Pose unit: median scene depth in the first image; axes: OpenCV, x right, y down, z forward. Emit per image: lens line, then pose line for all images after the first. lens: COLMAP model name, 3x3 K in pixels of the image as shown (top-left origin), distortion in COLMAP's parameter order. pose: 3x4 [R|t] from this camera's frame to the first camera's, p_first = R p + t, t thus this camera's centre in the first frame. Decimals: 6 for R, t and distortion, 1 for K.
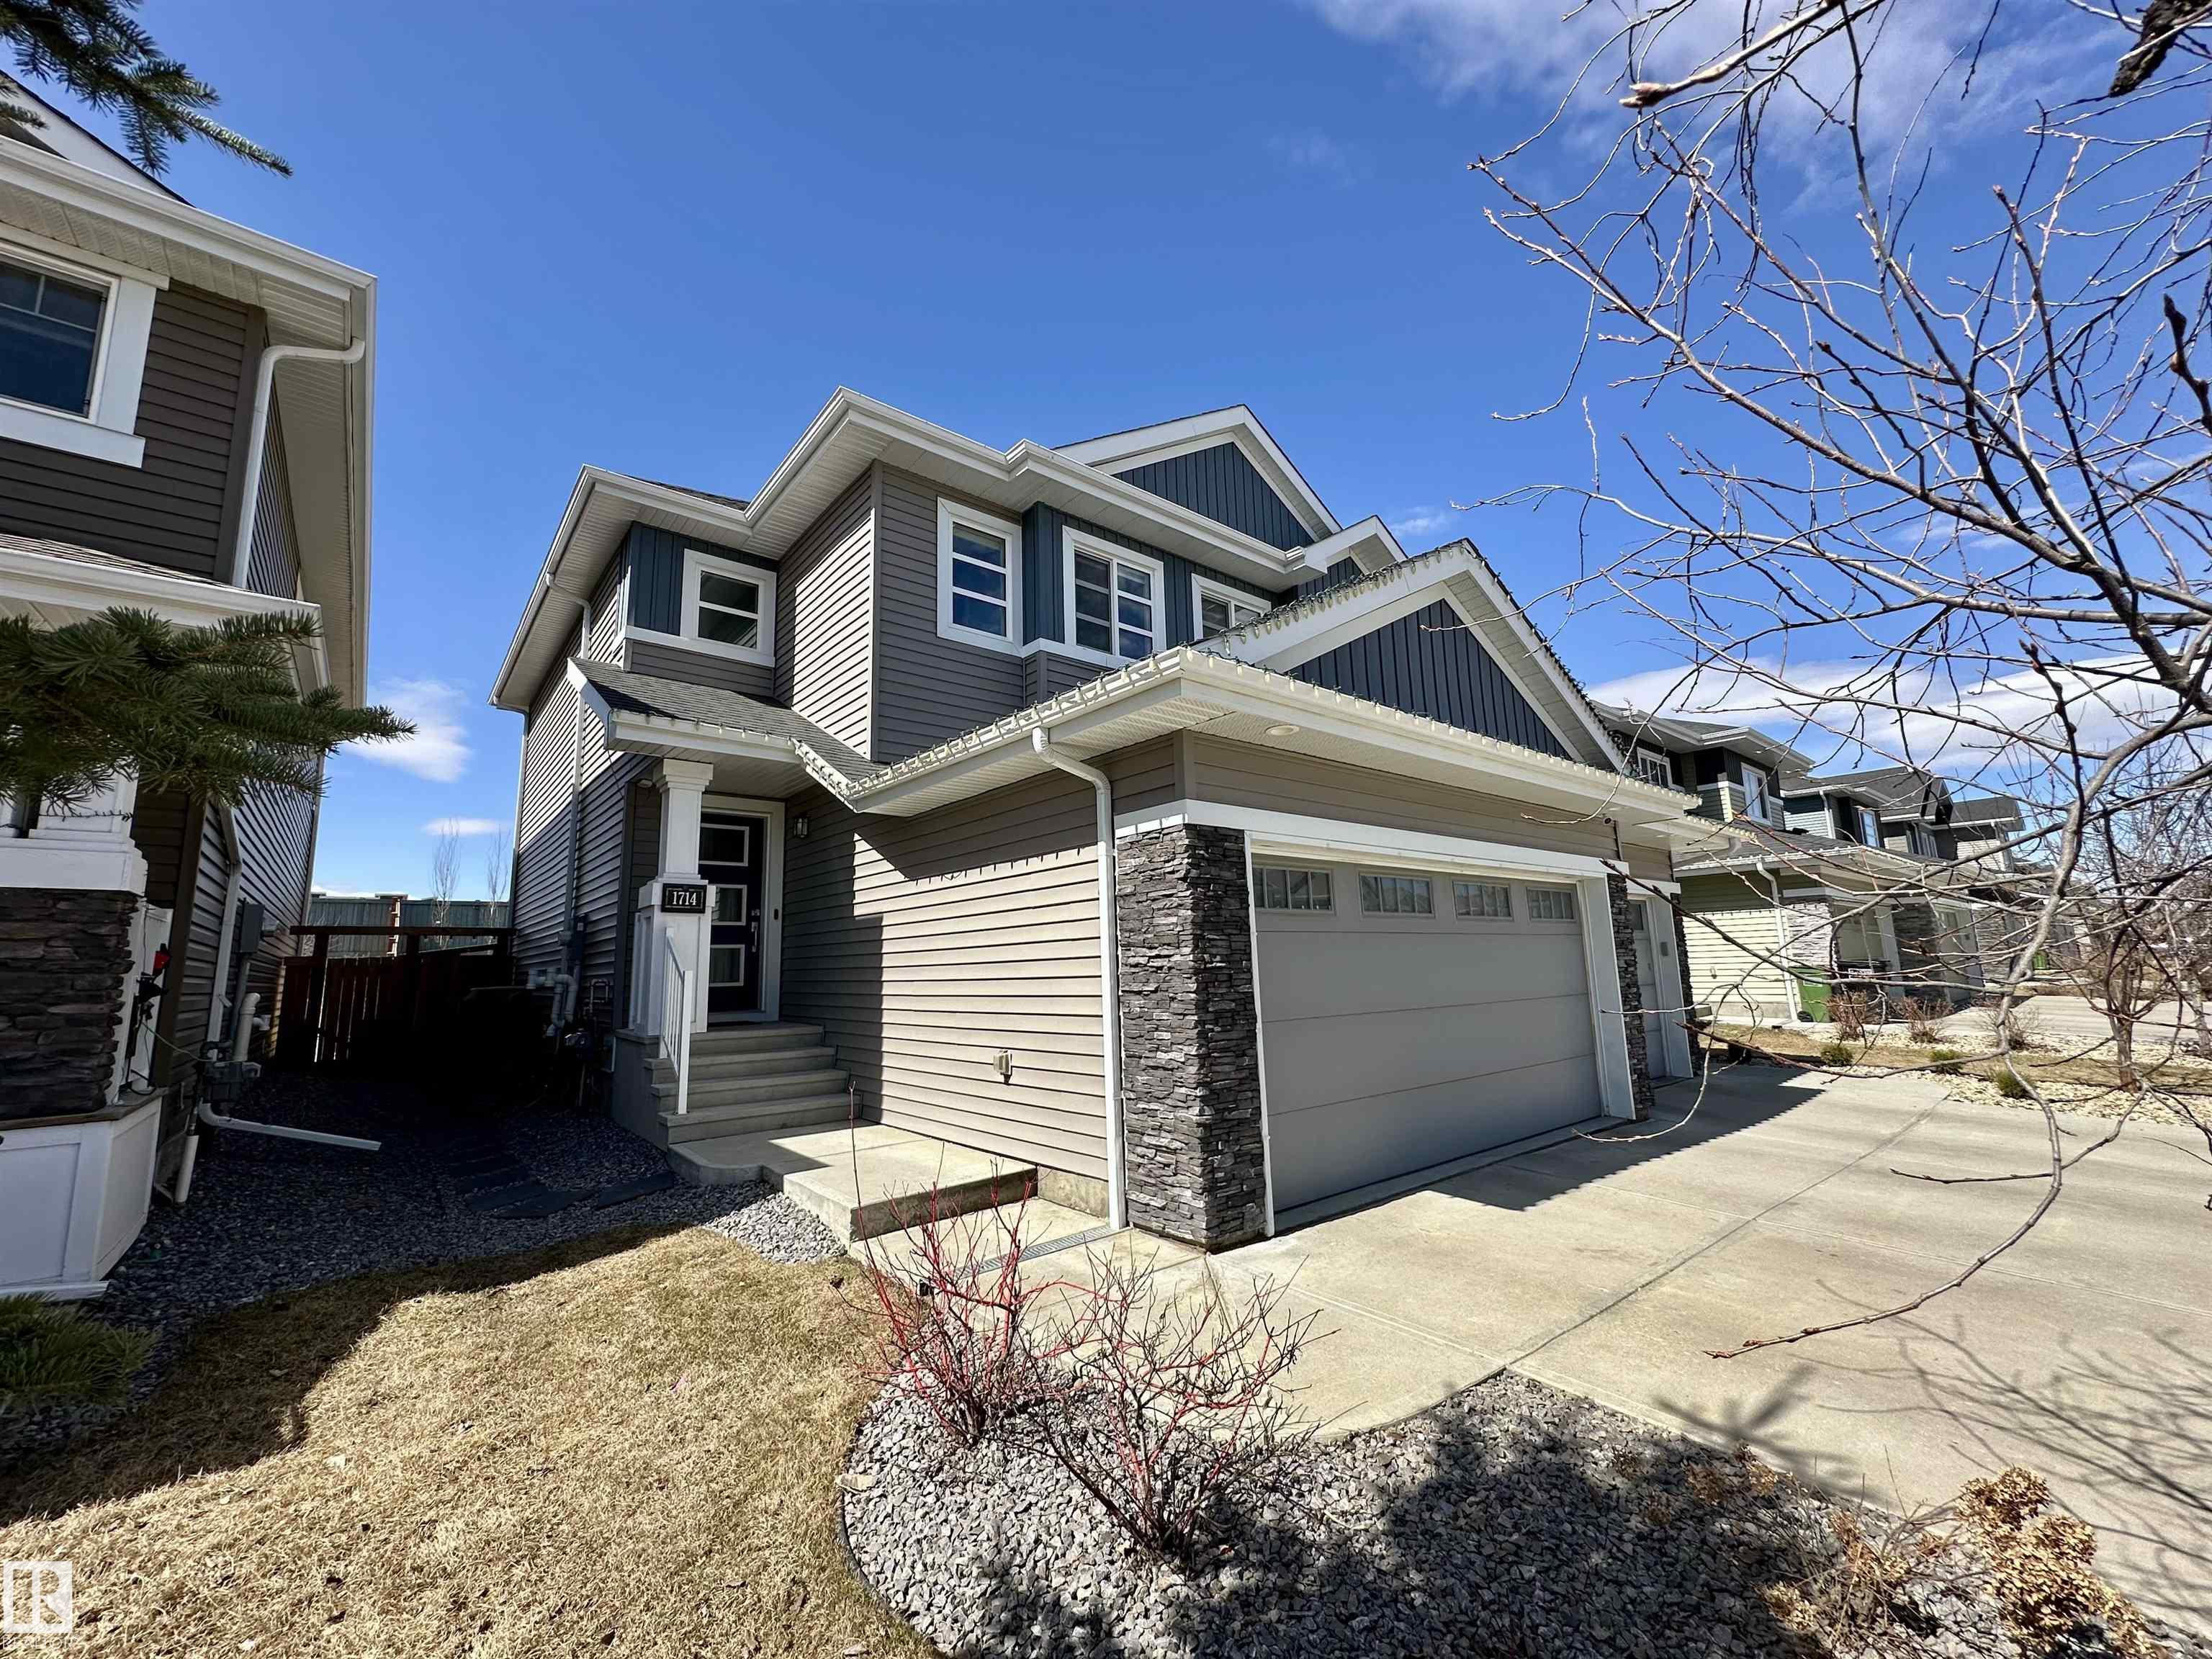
lens RADIAL K [[874.8, 0, 1094.7], [0, 874.8, 824.0], [0, 0, 1]] dist [-0.008045, 0.000335]
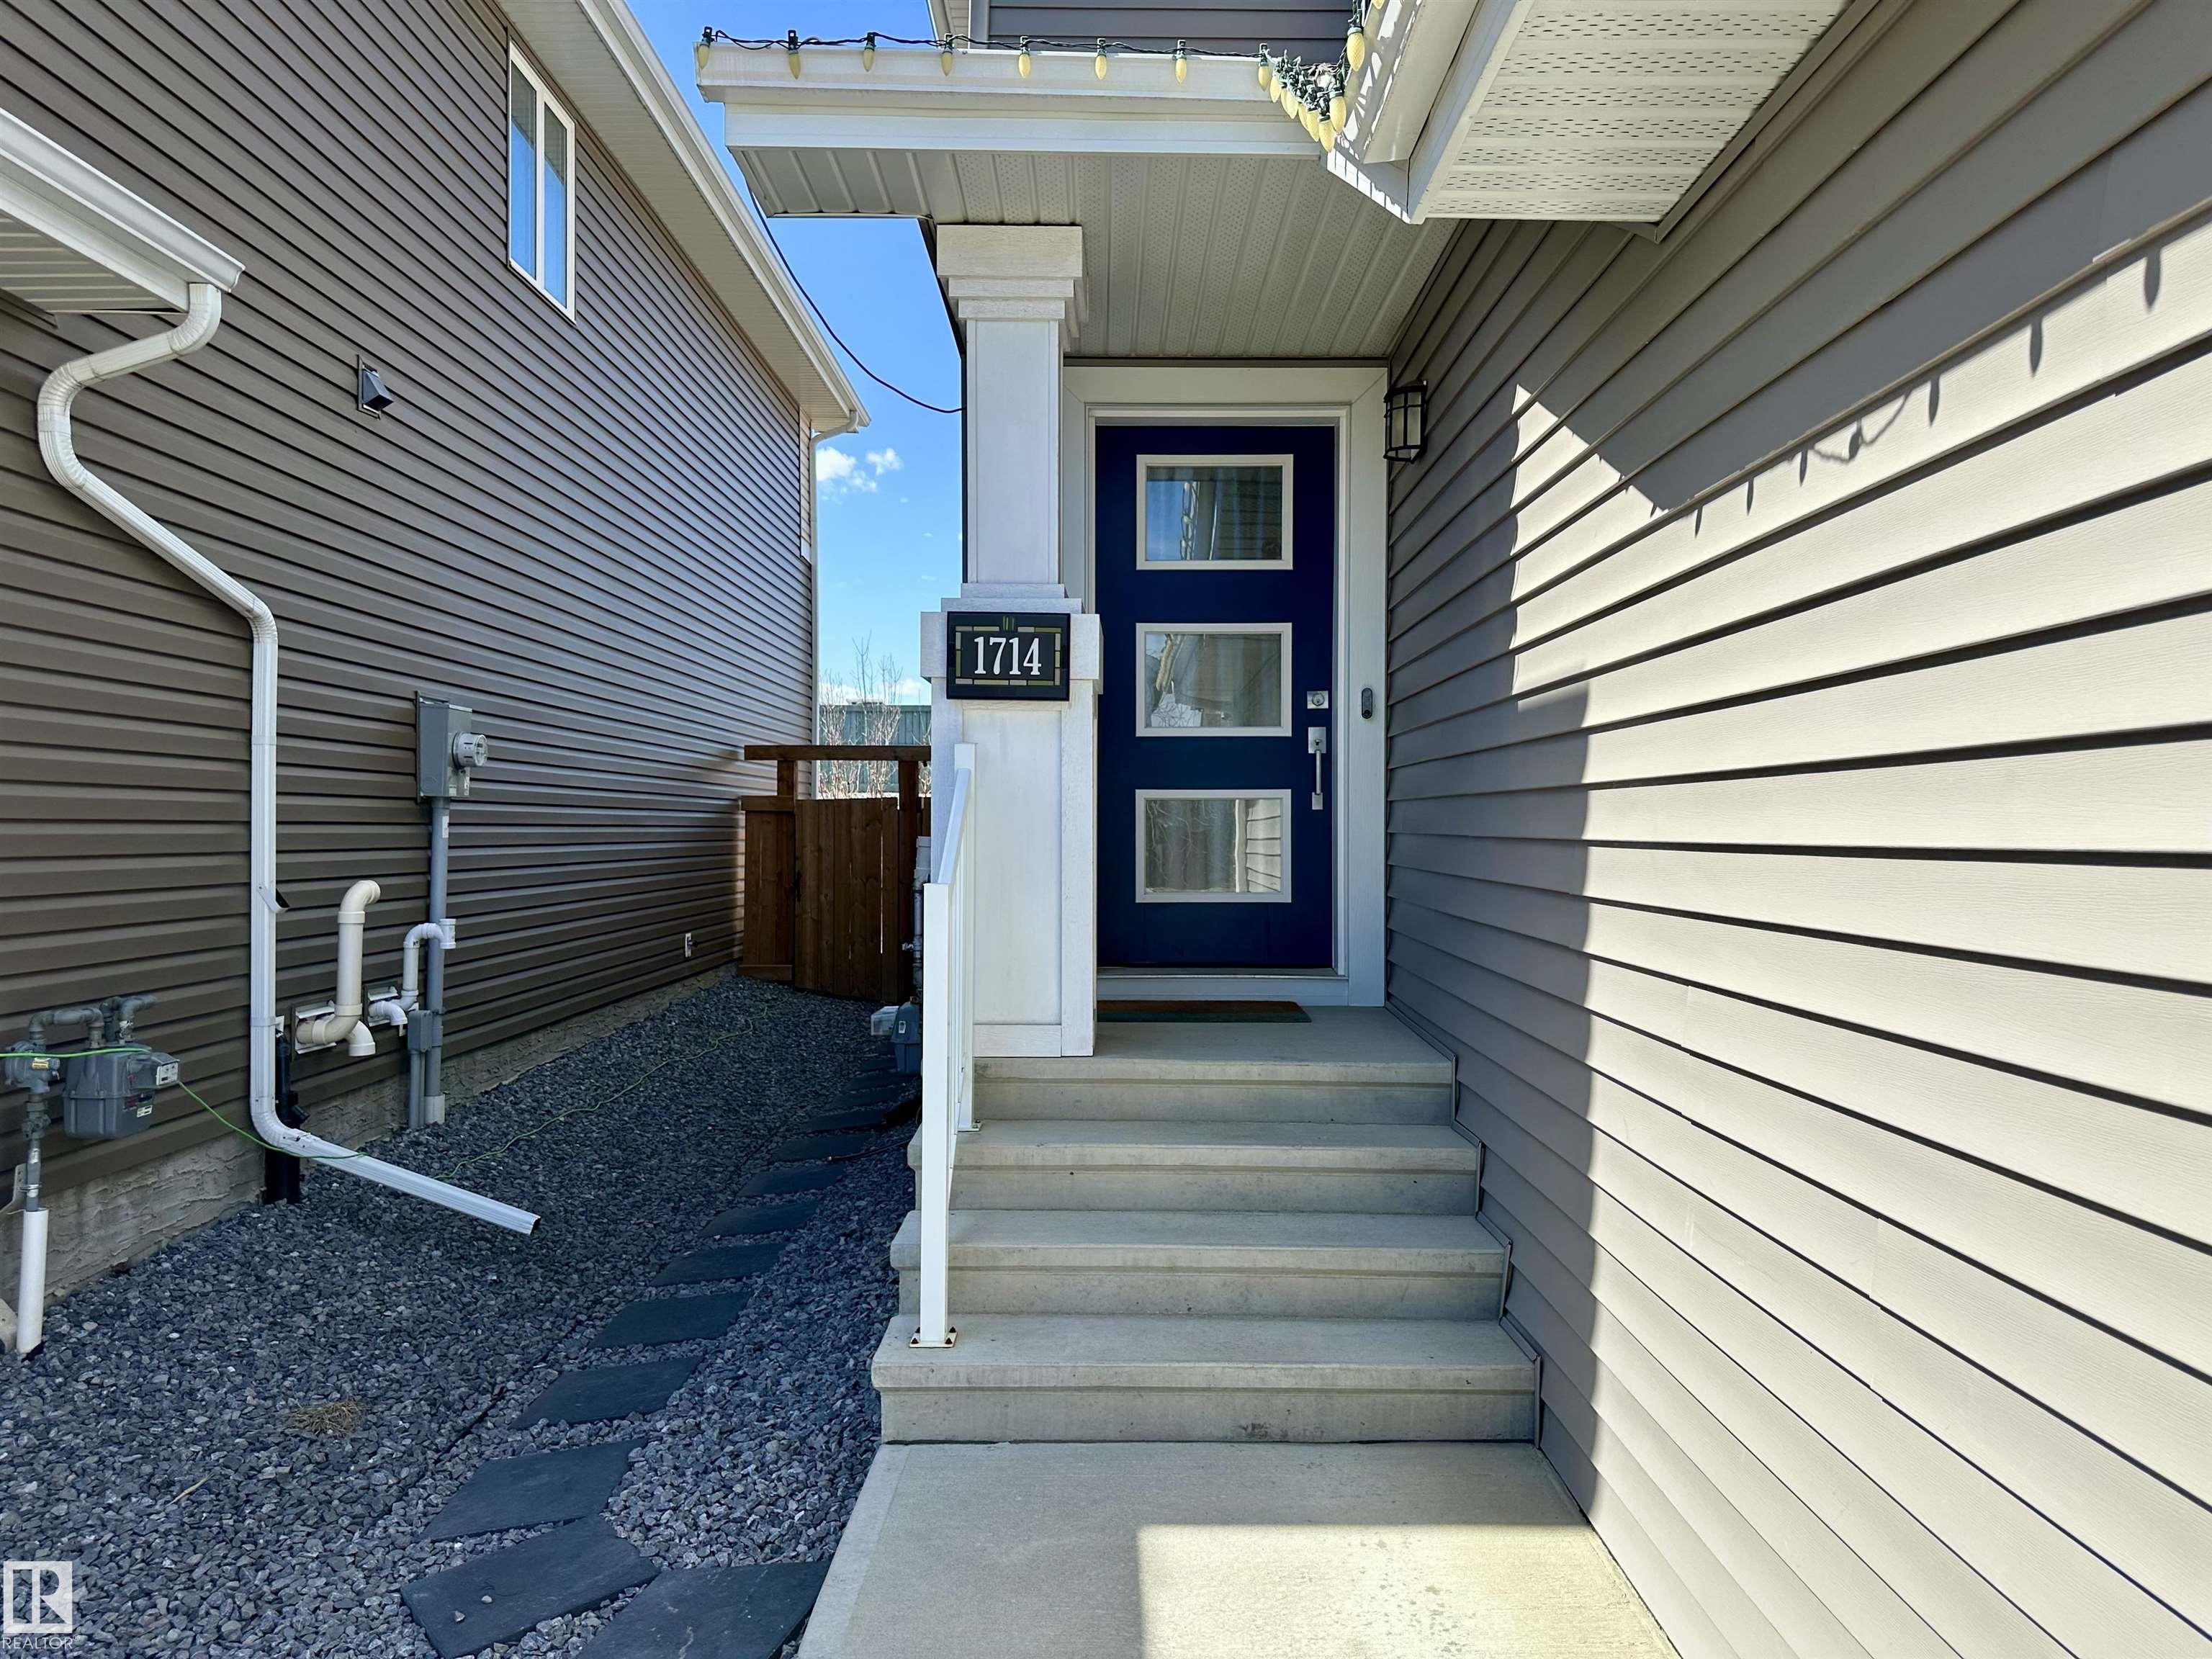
lens RADIAL K [[1525.9, 0, 1106.0], [0, 1525.9, 829.5], [0, 0, 1]] dist [0.073727, -0.001386]
pose [[0.760560, 0.028654, -0.648635, -0.062663], [0.085196, 0.985983, 0.143454, 0.067853], [0.643653, -0.164366, 0.747459, 0.562411]]
